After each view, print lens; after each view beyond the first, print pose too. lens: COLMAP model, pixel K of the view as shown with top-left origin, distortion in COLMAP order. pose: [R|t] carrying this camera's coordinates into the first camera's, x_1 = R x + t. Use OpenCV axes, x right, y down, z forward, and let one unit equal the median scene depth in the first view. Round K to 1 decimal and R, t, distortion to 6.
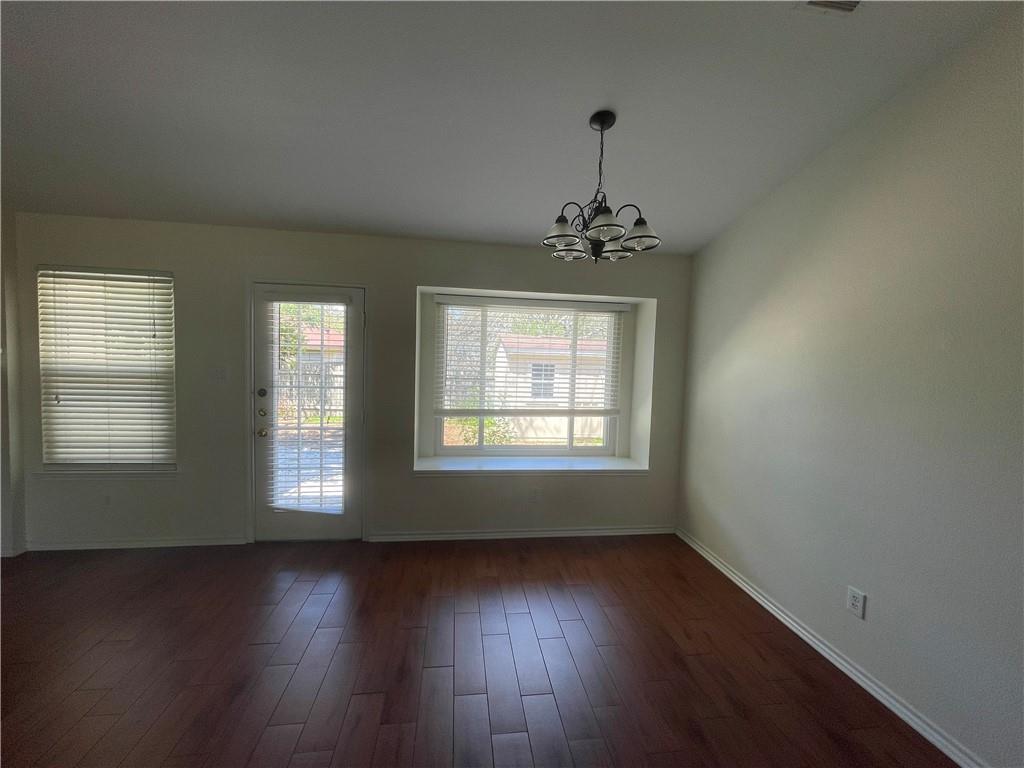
lens RADIAL K [[412.8, 0, 510.4], [0, 412.8, 380.4], [0, 0, 1]] dist [-0.002666, 0.000576]
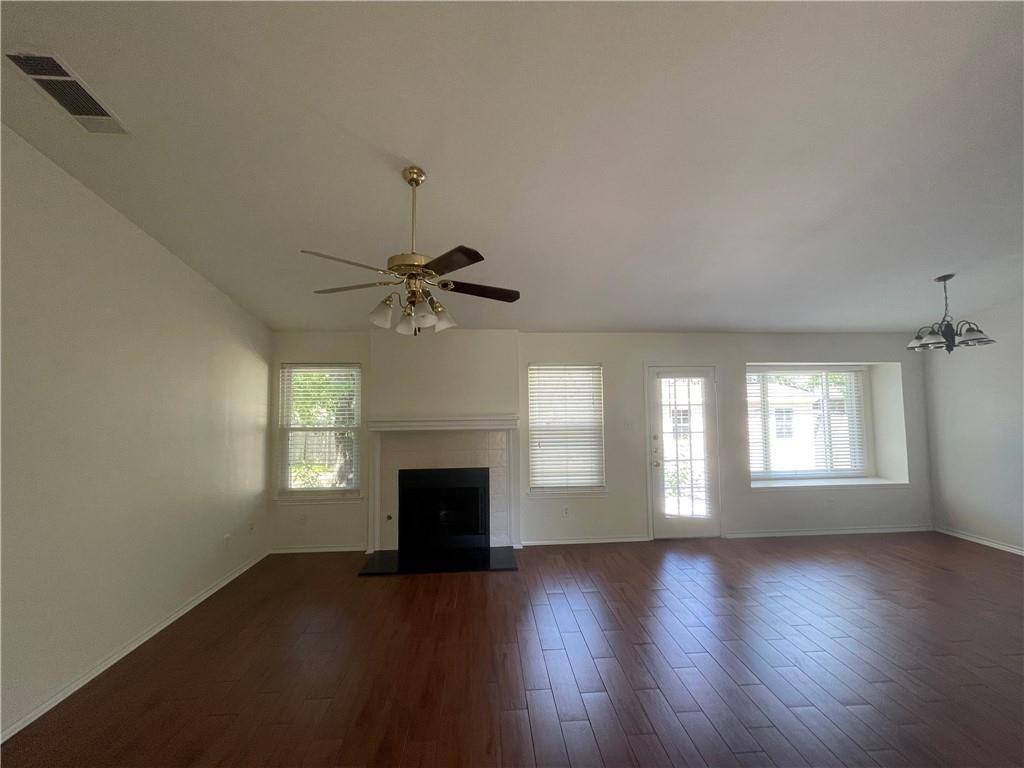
lens RADIAL K [[412.8, 0, 509.3], [0, 412.8, 381.8], [0, 0, 1]] dist [-0.002666, 0.000576]
pose [[0.997117, -0.045372, -0.060822, -1.045112], [0.038558, 0.993309, -0.108859, -0.029189], [0.065354, 0.106200, 0.992195, -0.579809]]
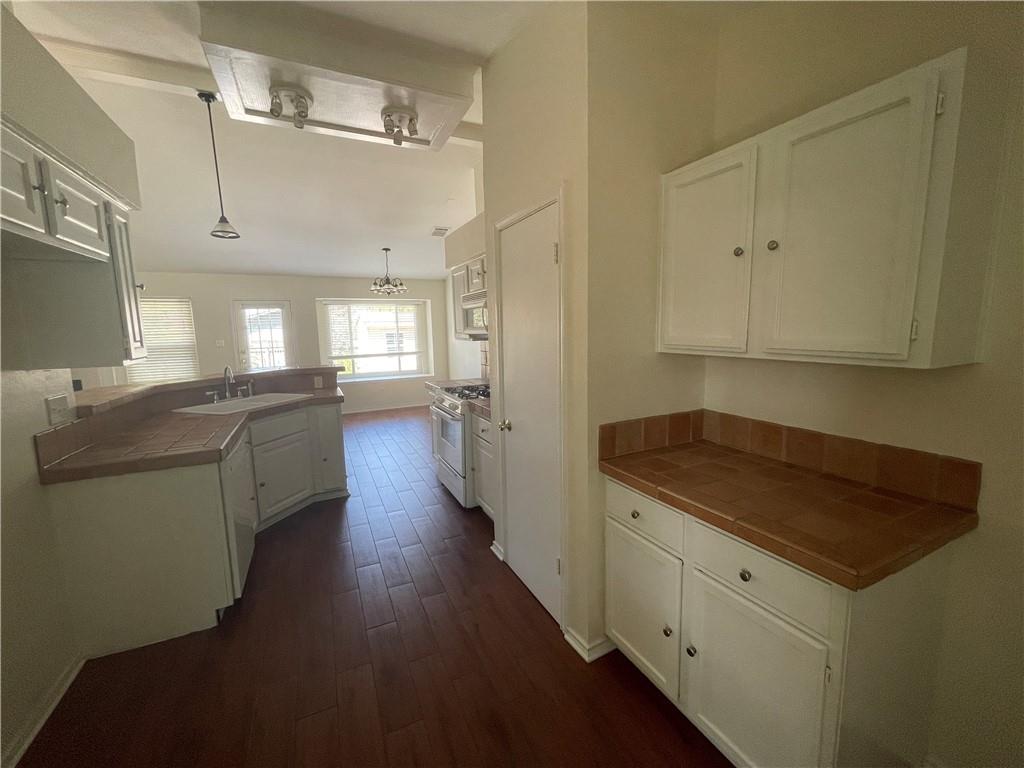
lens RADIAL K [[412.8, 0, 508.9], [0, 412.8, 382.6], [0, 0, 1]] dist [-0.002666, 0.000576]
pose [[0.949946, -0.091473, 0.298723, 0.053801], [0.066625, 0.993495, 0.092352, 0.082748], [-0.305228, -0.067827, 0.949861, -1.461480]]
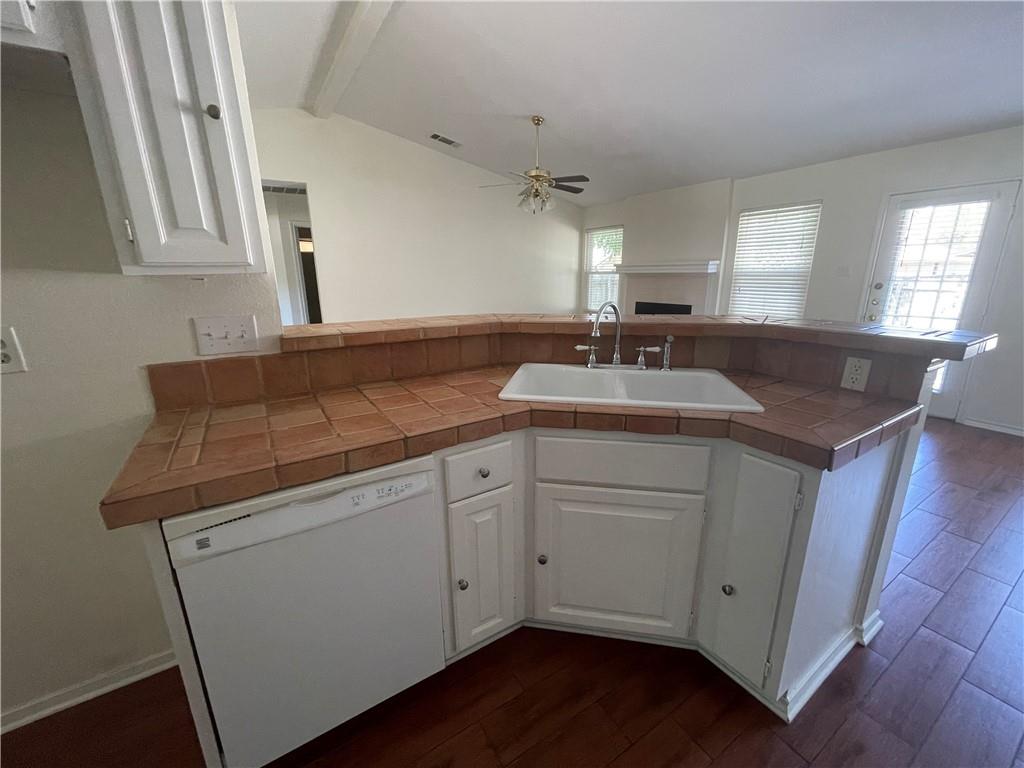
lens RADIAL K [[412.8, 0, 509.0], [0, 412.8, 381.9], [0, 0, 1]] dist [-0.002666, 0.000576]
pose [[0.411711, 0.198816, -0.889363, 0.124577], [-0.025109, 0.978016, 0.207011, 0.084599], [0.910968, -0.062898, 0.407652, -0.592537]]
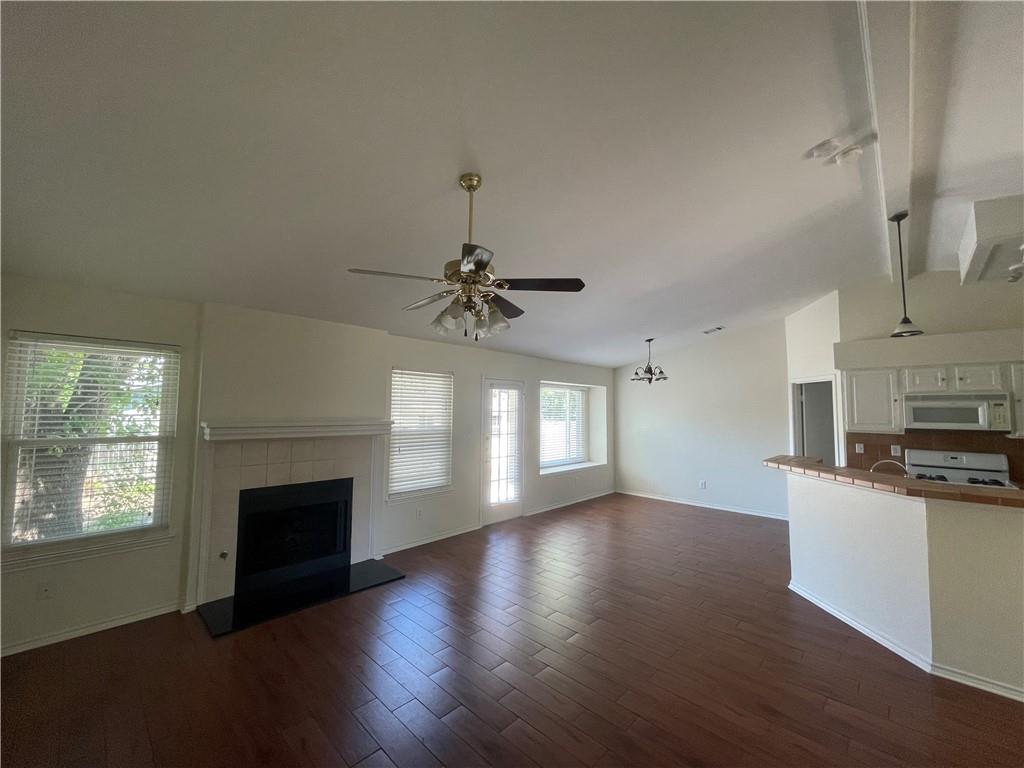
lens RADIAL K [[412.8, 0, 509.5], [0, 412.8, 381.8], [0, 0, 1]] dist [-0.002666, 0.000576]
pose [[0.780586, 0.019117, 0.624756, -1.662524], [0.046362, 0.995008, -0.088372, -0.054499], [-0.623326, 0.097947, 0.775803, -0.484433]]
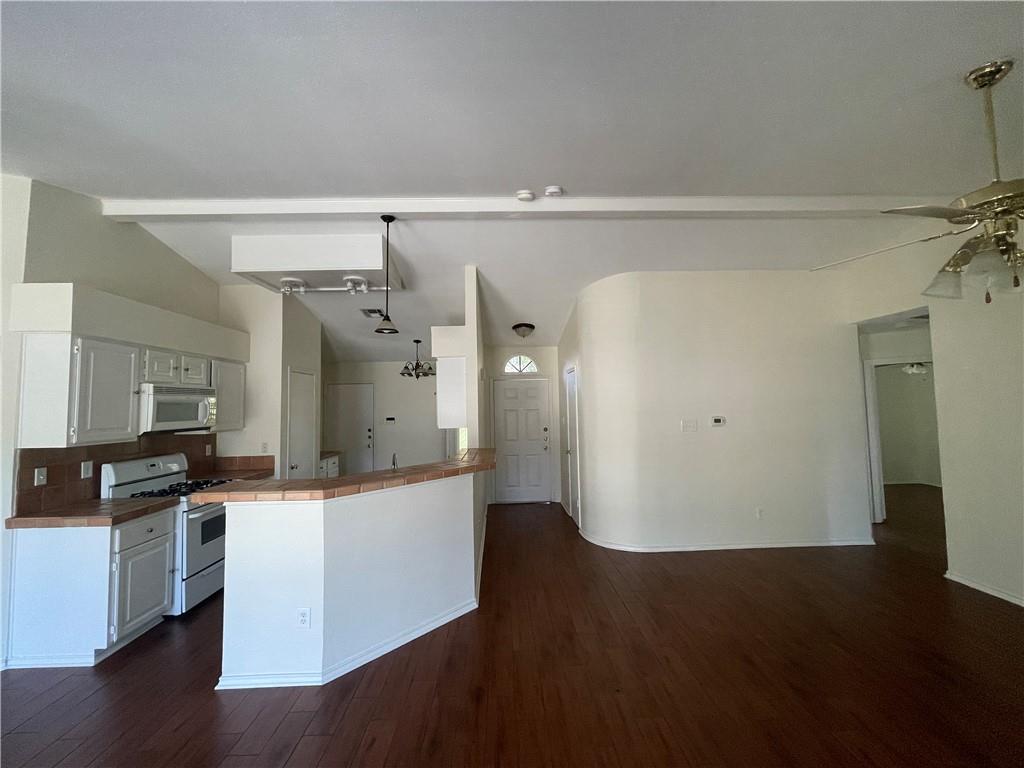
lens RADIAL K [[412.8, 0, 512.9], [0, 412.8, 381.1], [0, 0, 1]] dist [-0.002666, 0.000576]
pose [[-0.994439, -0.008522, 0.104965, -0.696253], [-0.008622, 0.999963, -0.000500, -0.089882], [-0.104956, -0.001402, -0.994476, 0.713479]]
